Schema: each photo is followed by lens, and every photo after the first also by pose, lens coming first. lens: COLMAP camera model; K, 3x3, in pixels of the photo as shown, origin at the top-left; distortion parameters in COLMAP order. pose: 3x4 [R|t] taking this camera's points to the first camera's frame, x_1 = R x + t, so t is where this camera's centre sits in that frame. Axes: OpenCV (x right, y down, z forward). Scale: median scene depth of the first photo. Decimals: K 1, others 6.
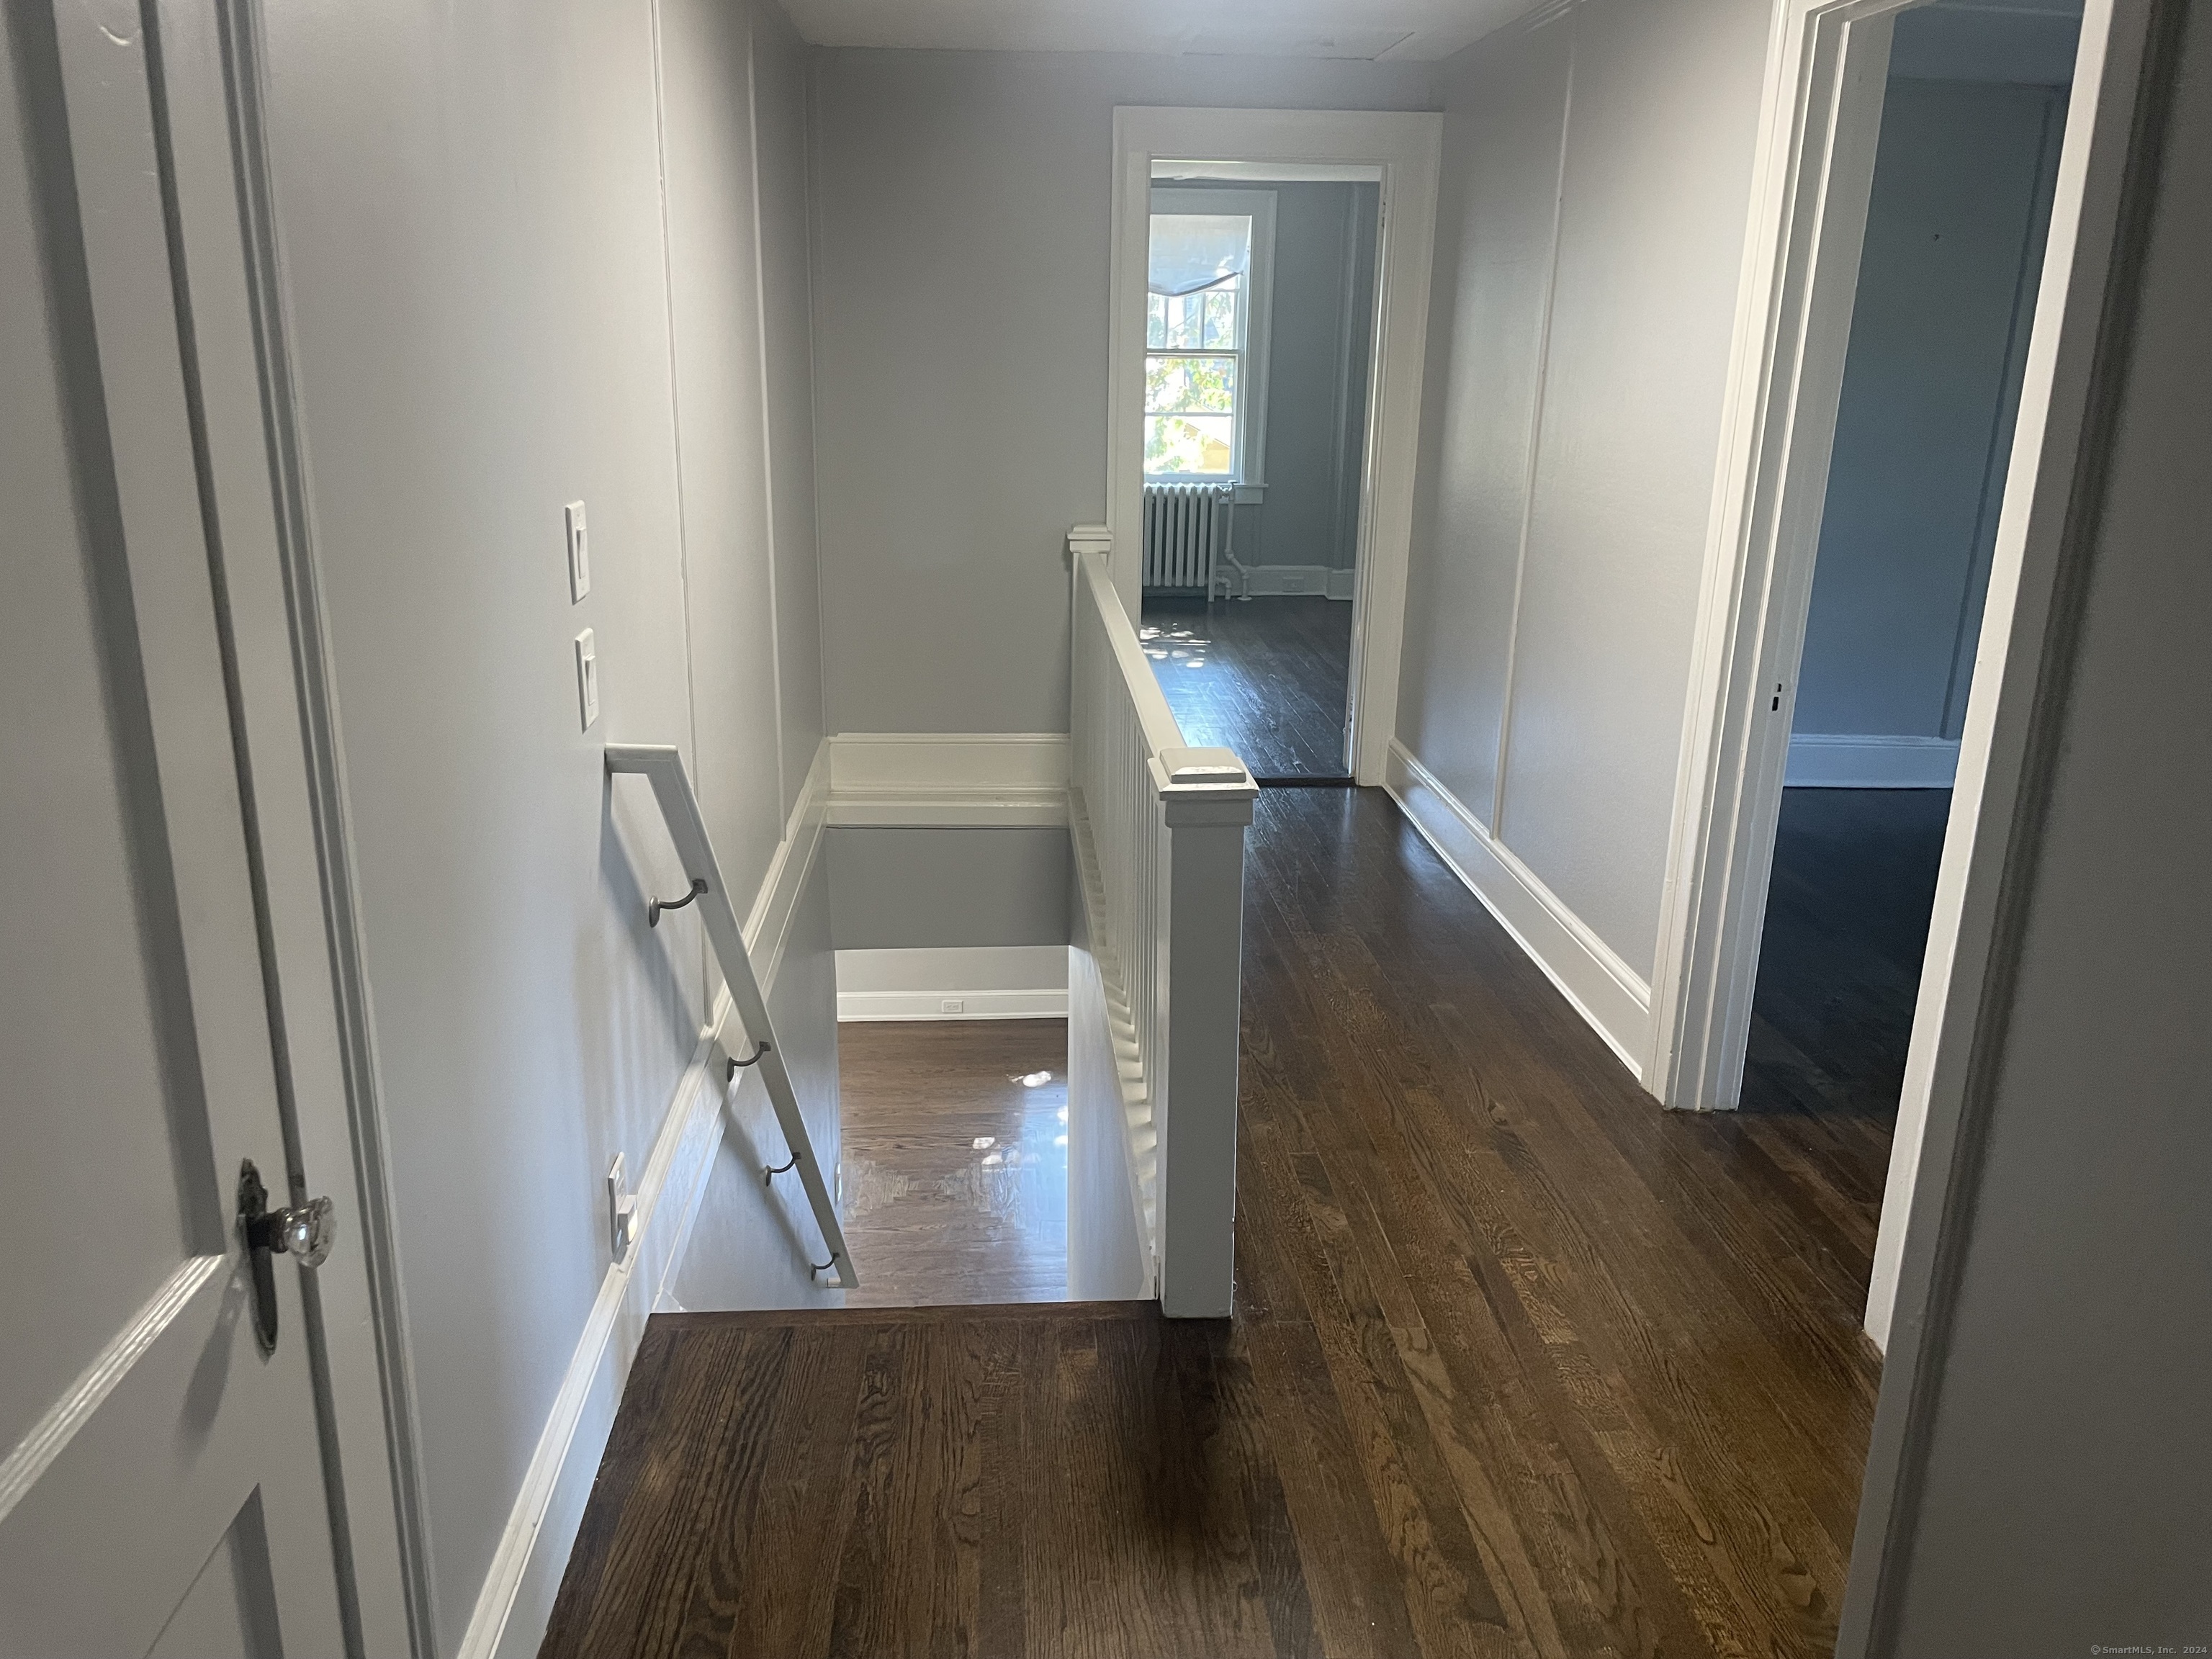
lens RADIAL K [[1679.8, 0, 1105.8], [0, 1679.8, 826.9], [0, 0, 1]] dist [-0.004583, -0.001889]
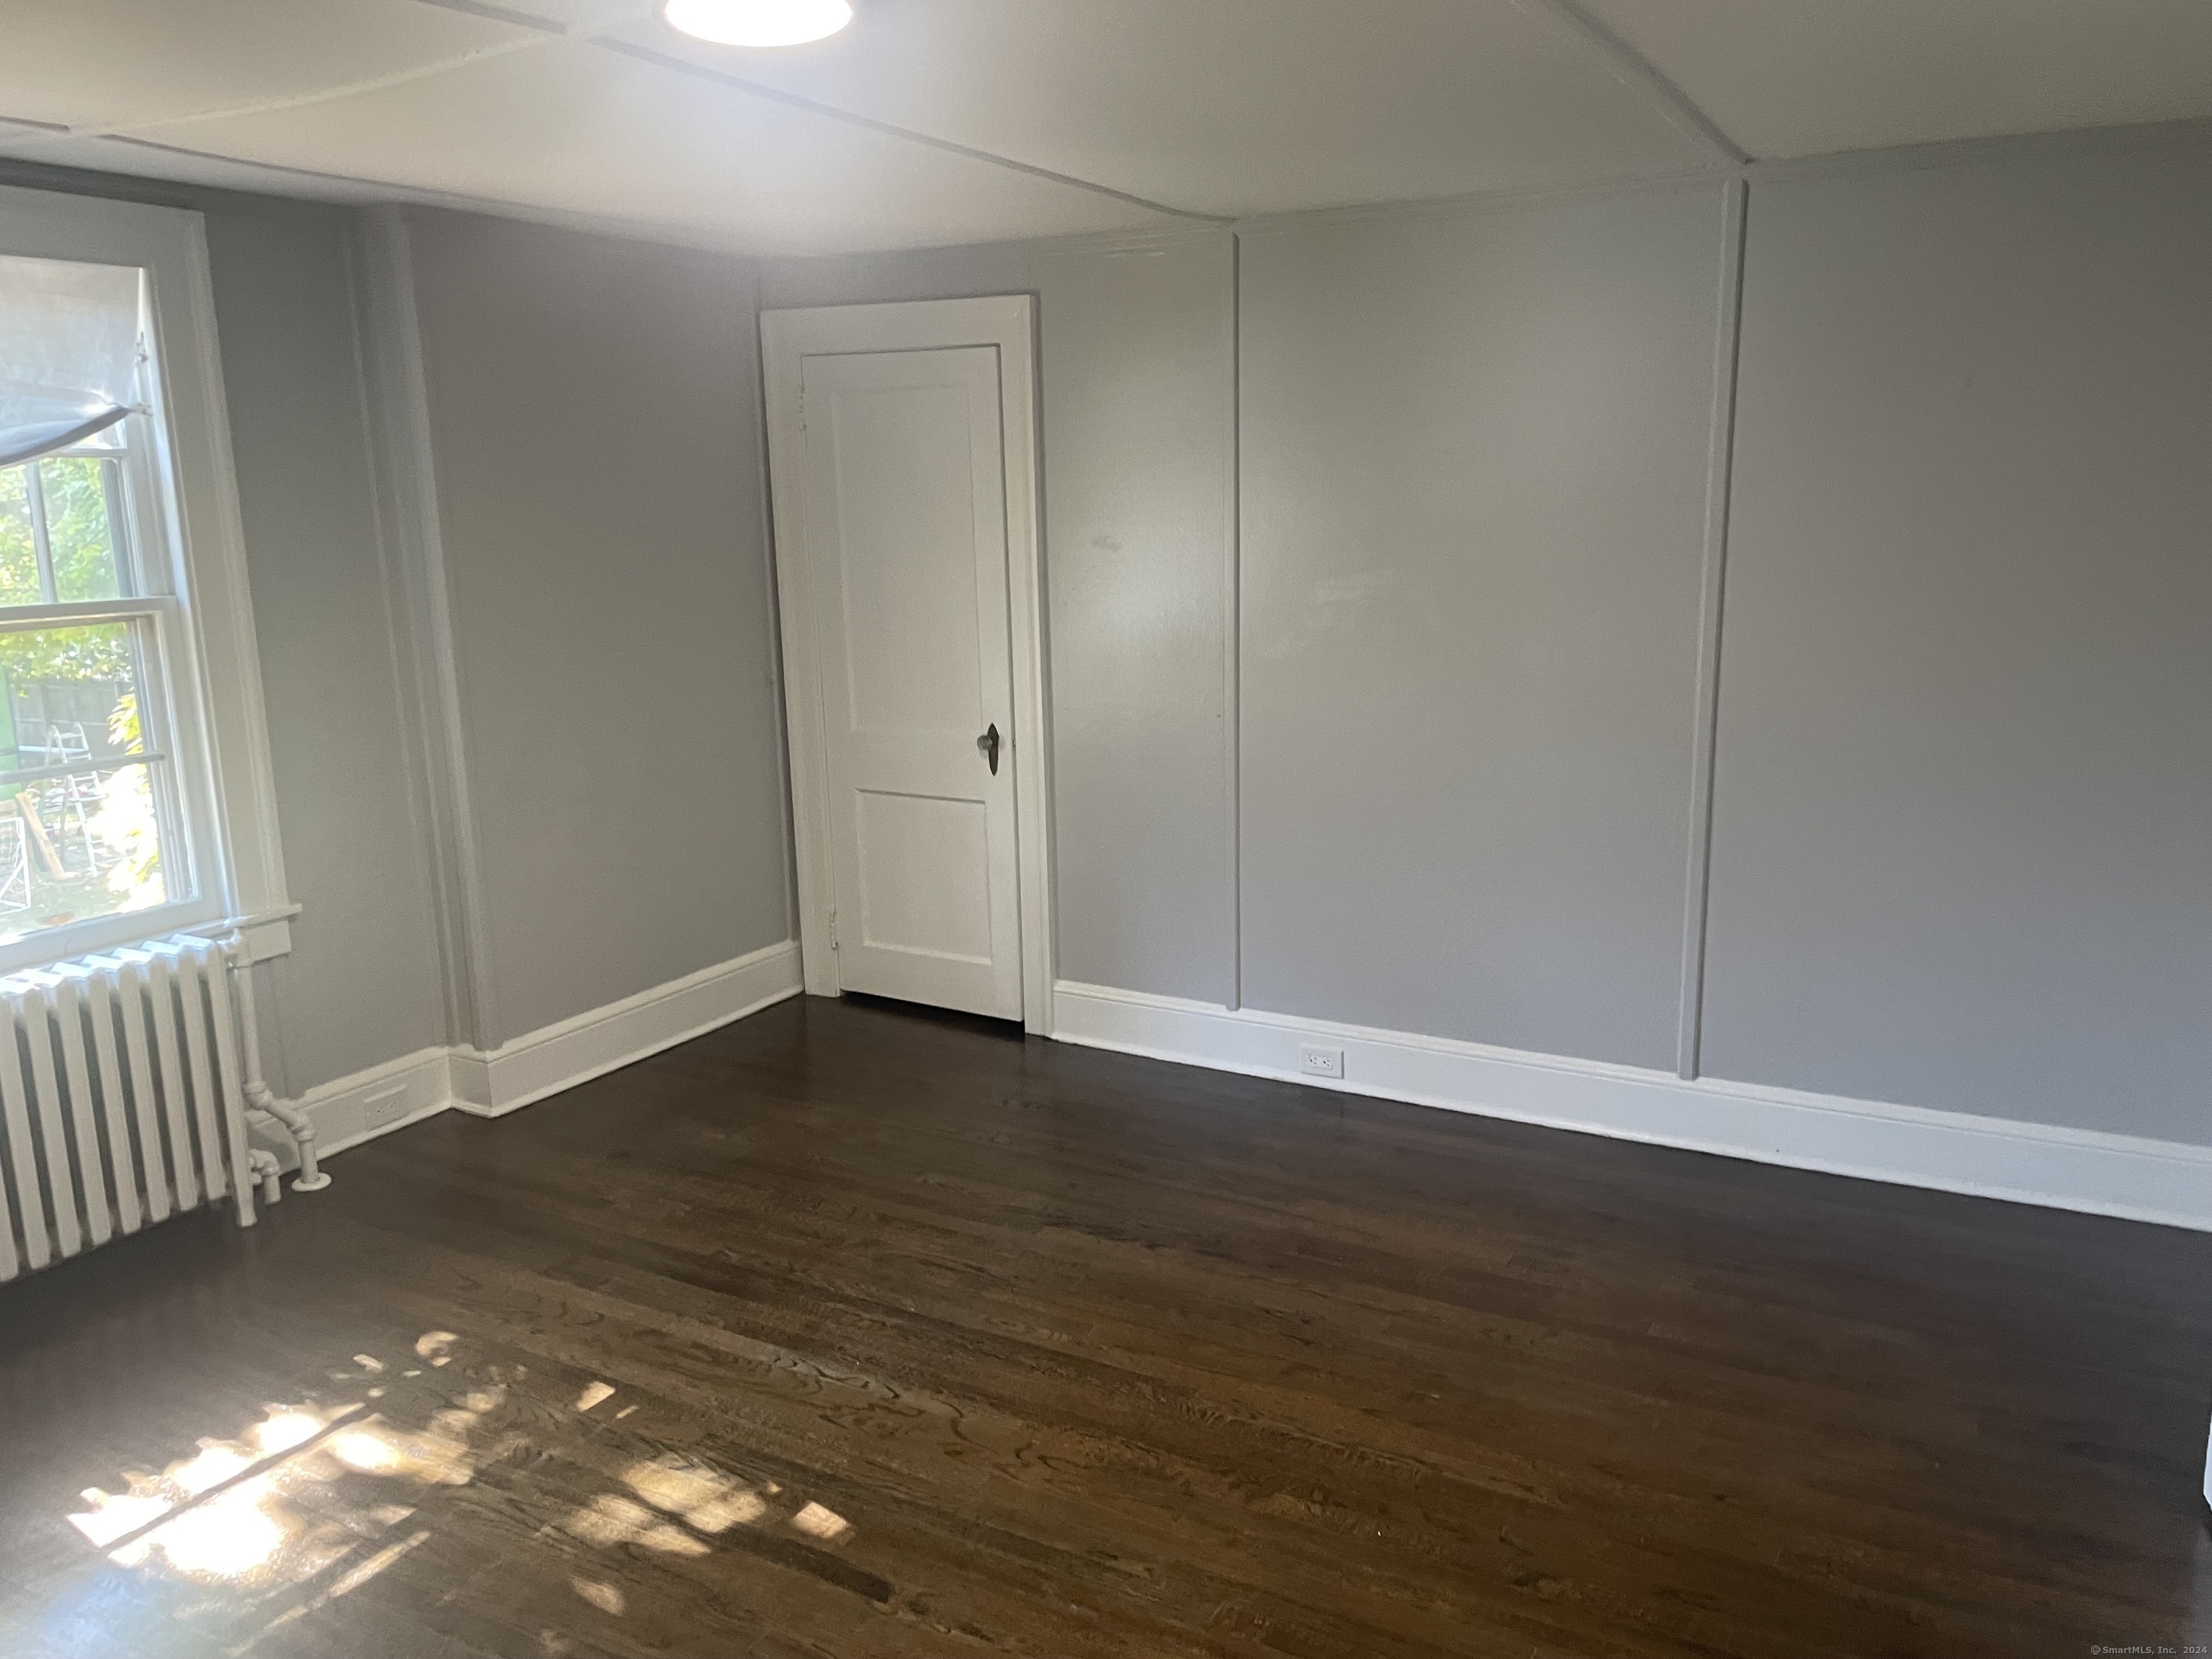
lens RADIAL K [[1679.8, 0, 1106.0], [0, 1679.8, 830.0], [0, 0, 1]] dist [-0.004583, -0.001889]
pose [[0.548271, -0.195298, 0.813177, -0.130460], [0.267828, 0.962143, 0.050495, -0.189554], [-0.792254, 0.190107, 0.579822, 0.595801]]
